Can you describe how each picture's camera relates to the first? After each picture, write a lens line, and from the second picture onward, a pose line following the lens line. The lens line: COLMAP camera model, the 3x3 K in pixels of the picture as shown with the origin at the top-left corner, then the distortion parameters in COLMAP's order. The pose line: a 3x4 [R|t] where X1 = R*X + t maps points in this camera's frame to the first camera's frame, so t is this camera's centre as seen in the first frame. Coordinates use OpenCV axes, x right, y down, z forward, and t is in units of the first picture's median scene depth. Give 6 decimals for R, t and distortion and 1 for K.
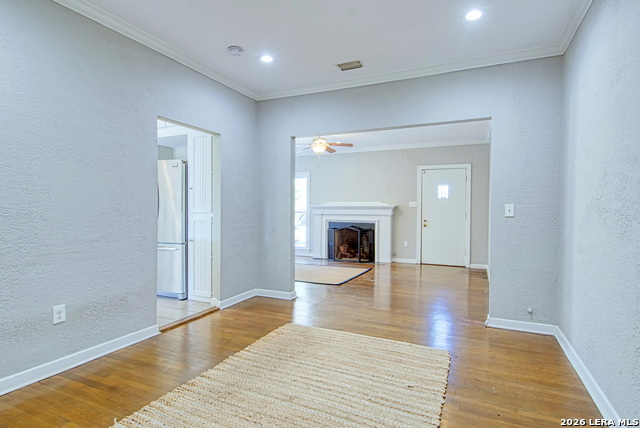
lens RADIAL K [[338.3, 0, 314.9], [0, 338.3, 214.3], [0, 0, 1]] dist [0.004566, -0.006709]
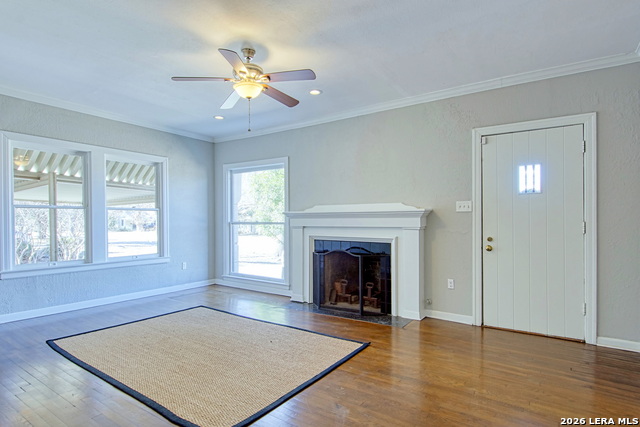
lens RADIAL K [[338.3, 0, 321.6], [0, 338.3, 220.4], [0, 0, 1]] dist [0.004566, -0.006709]
pose [[0.989235, -0.012261, -0.145823, 0.149316], [0.011499, 0.999915, -0.006065, -0.007507], [0.145885, 0.004323, 0.989292, 0.458091]]
